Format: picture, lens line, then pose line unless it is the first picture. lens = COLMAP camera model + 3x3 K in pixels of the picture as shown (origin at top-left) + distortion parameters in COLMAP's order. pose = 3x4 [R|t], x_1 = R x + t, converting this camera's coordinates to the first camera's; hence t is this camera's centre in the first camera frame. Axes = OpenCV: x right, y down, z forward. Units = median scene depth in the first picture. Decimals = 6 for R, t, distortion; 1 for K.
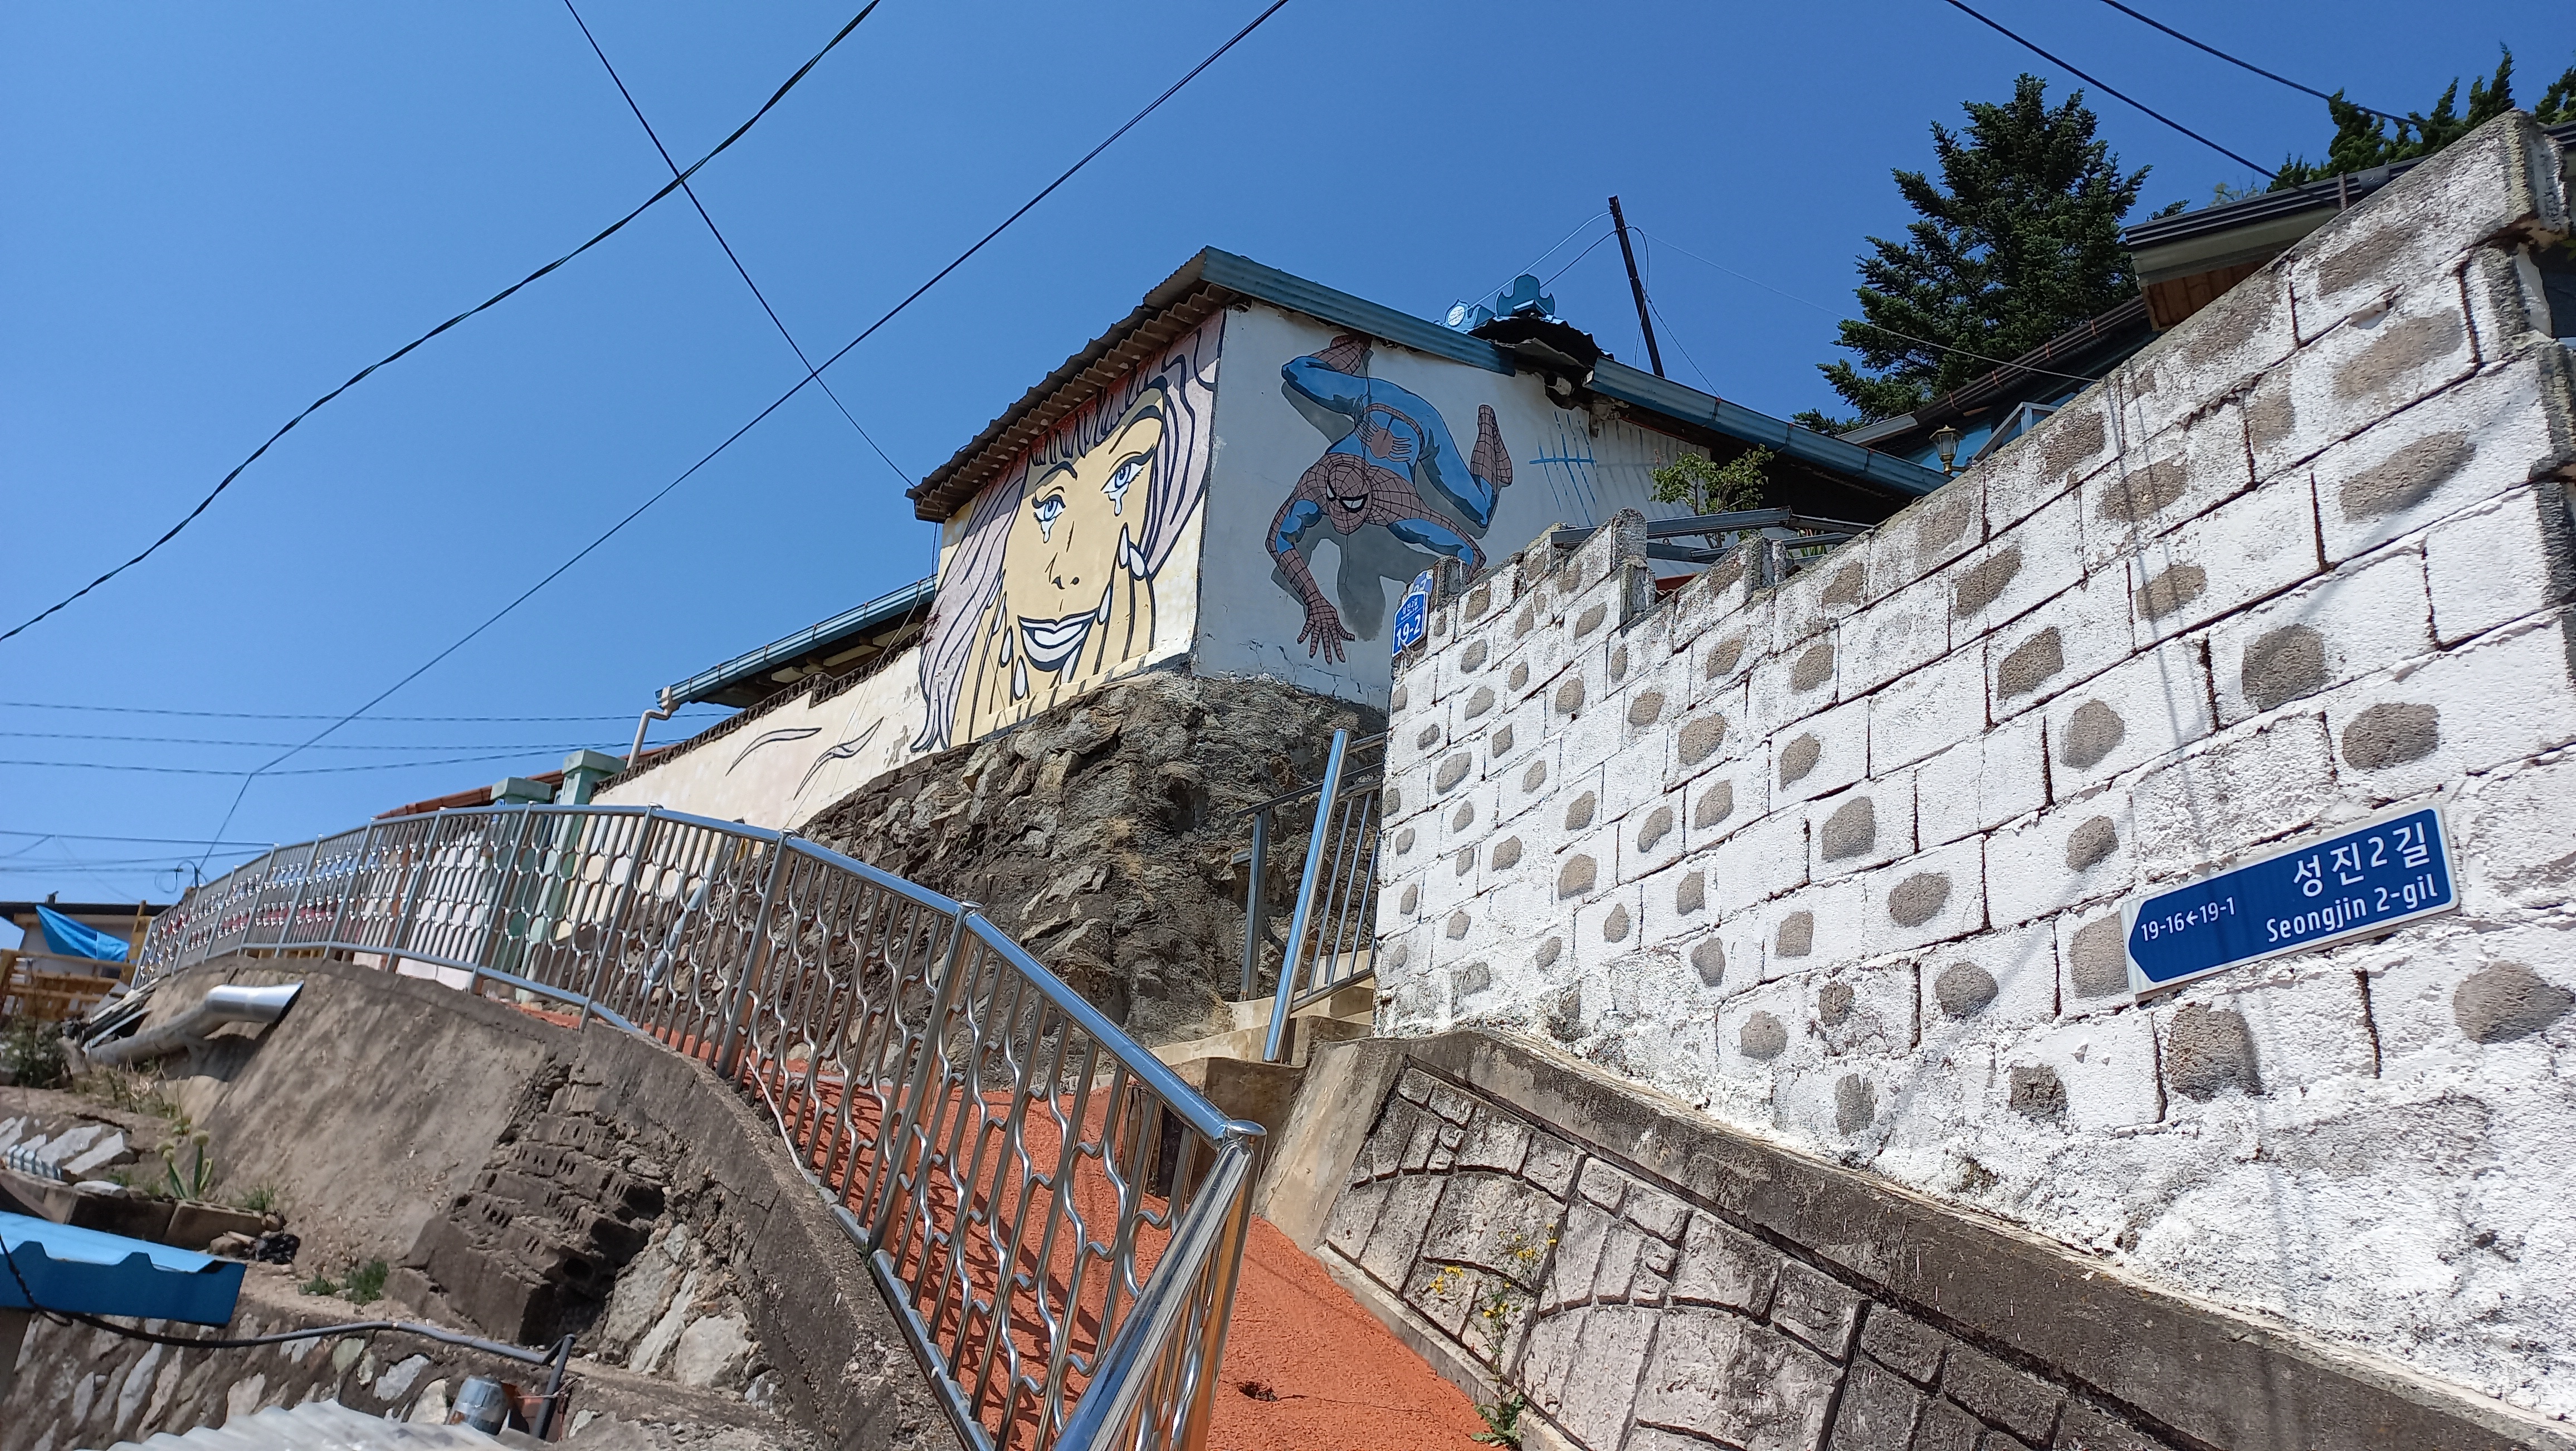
lens RADIAL K [[1836.9, 0, 1281.1], [0, 1836.9, 733.9], [0, 0, 1]] dist [0.113610, -0.187535]
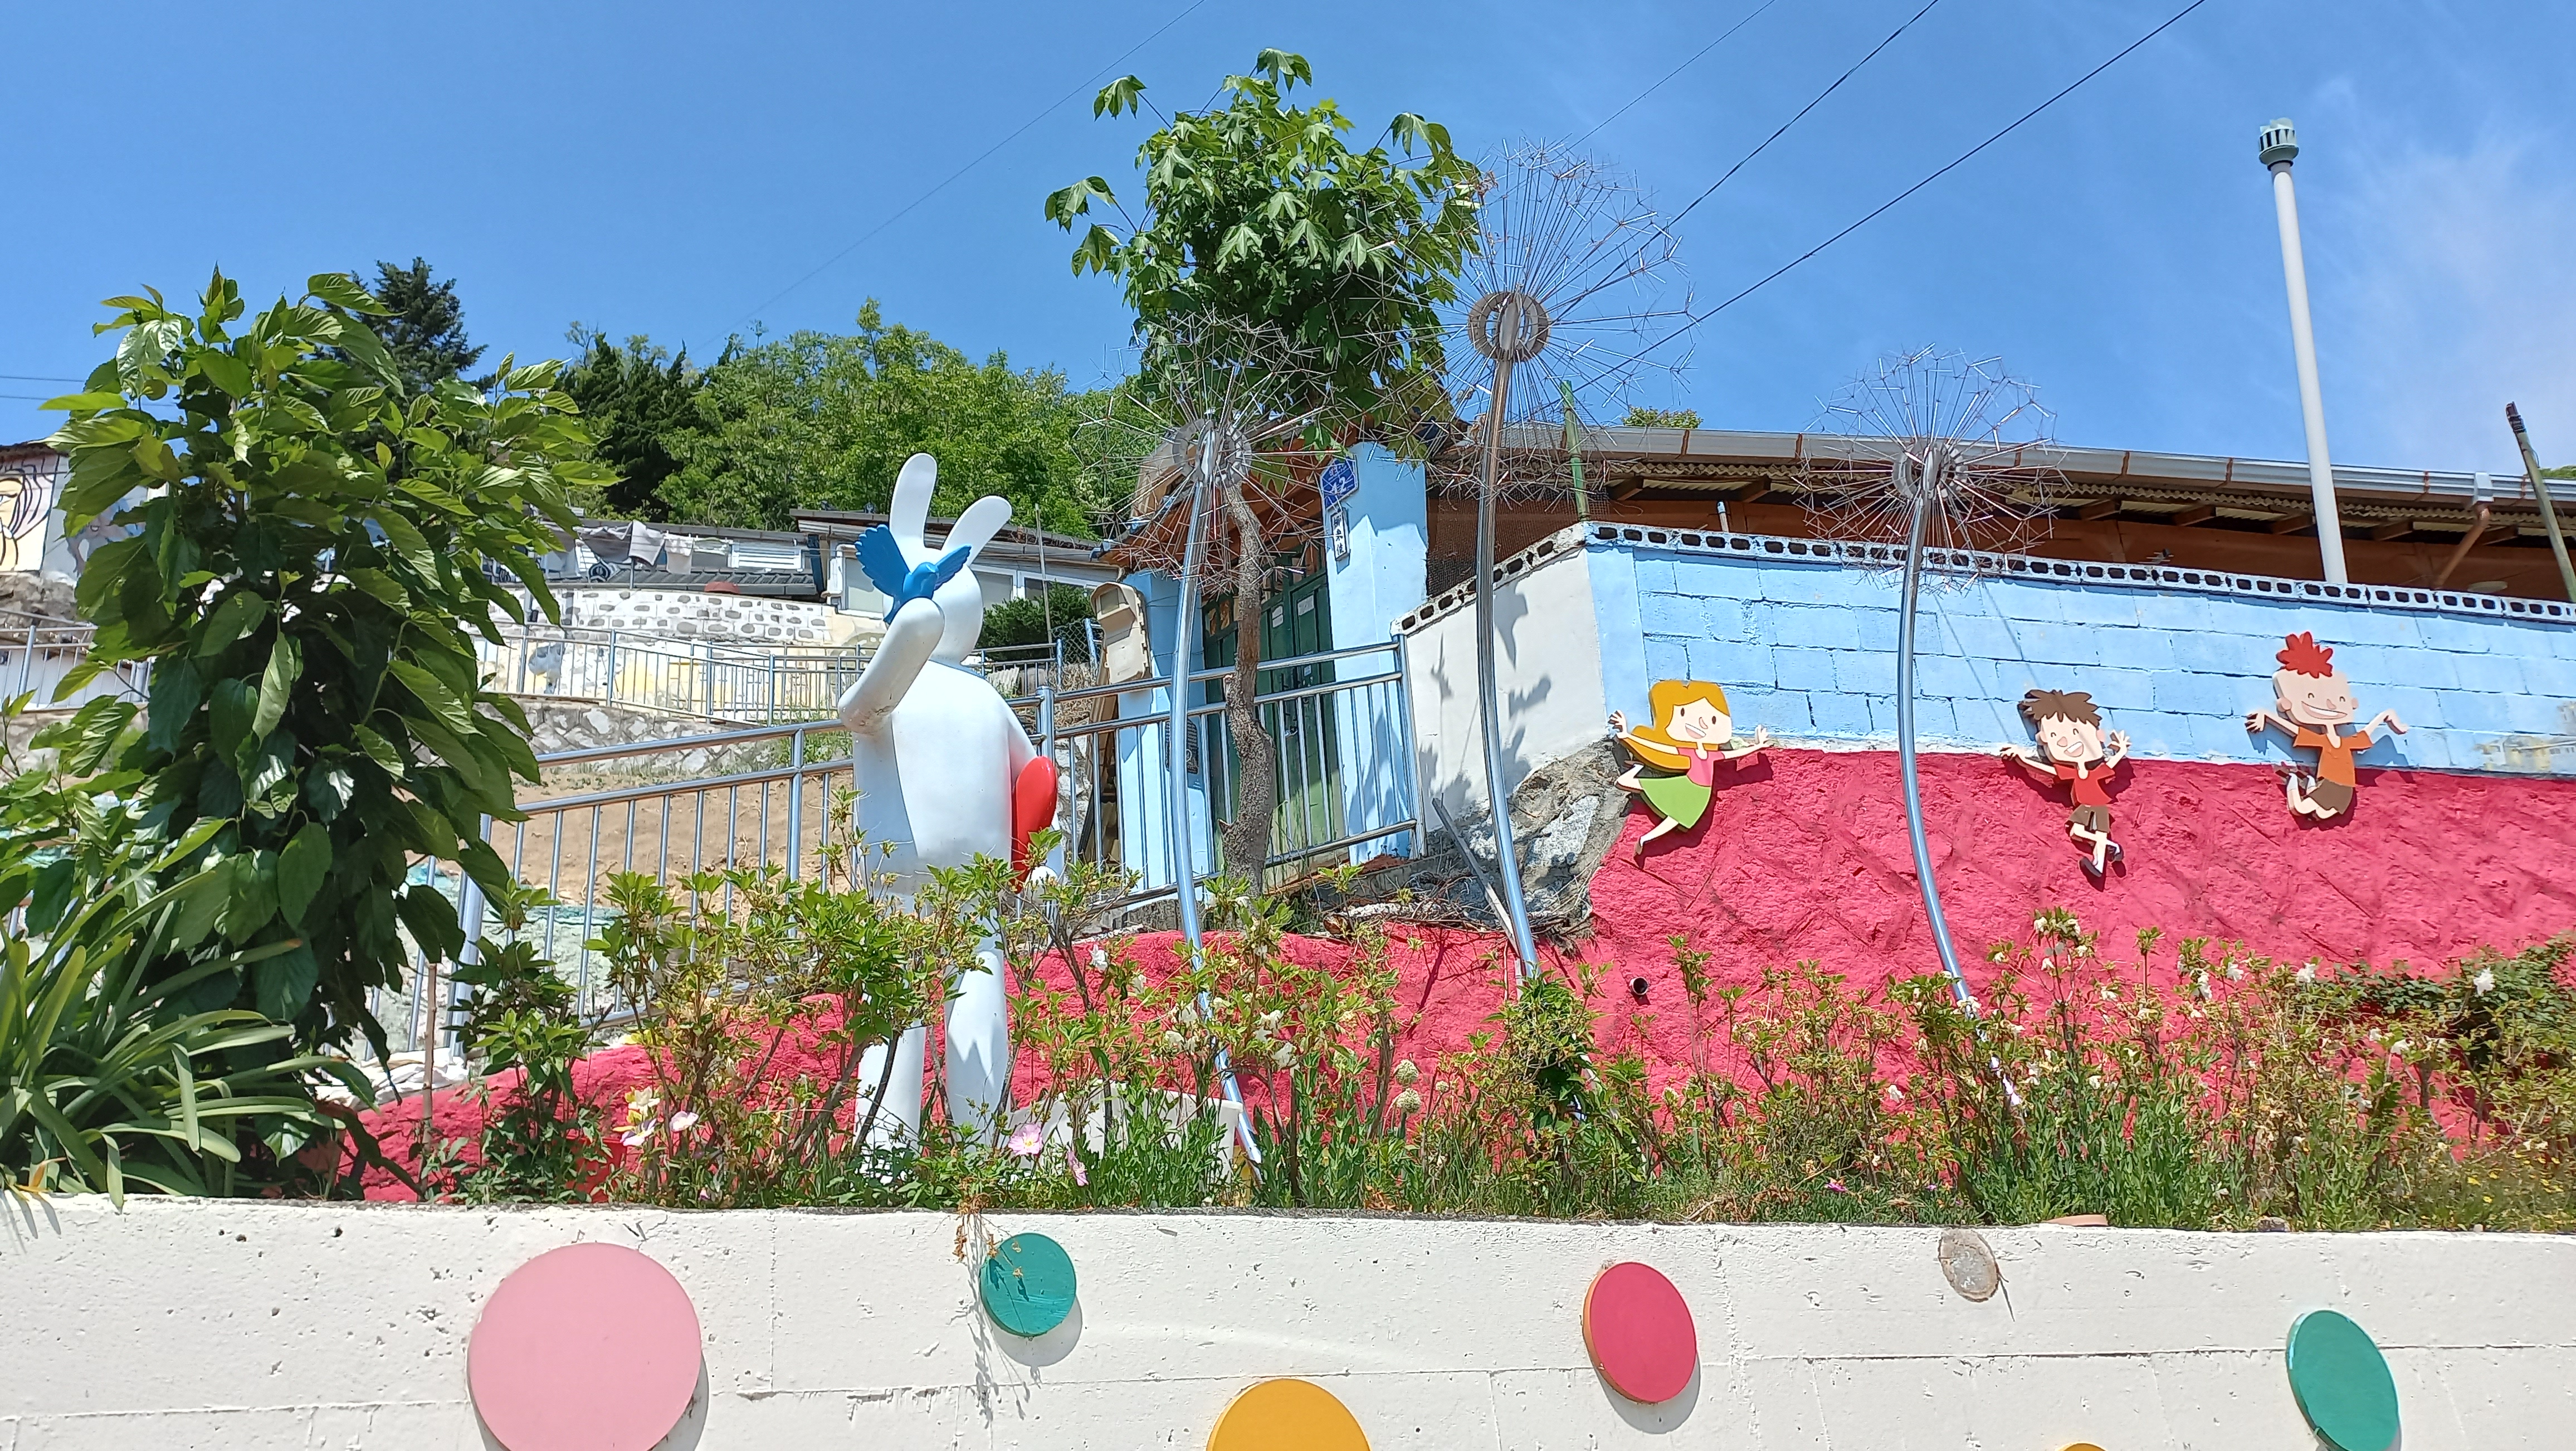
lens RADIAL K [[1843.2, 0, 1286.9], [0, 1843.2, 754.0], [0, 0, 1]] dist [0.043567, -0.025451]
pose [[0.668828, 0.141011, 0.729921, -0.186061], [-0.144845, 0.987747, -0.058097, 0.034203], [-0.729170, -0.066869, 0.681058, -0.595326]]
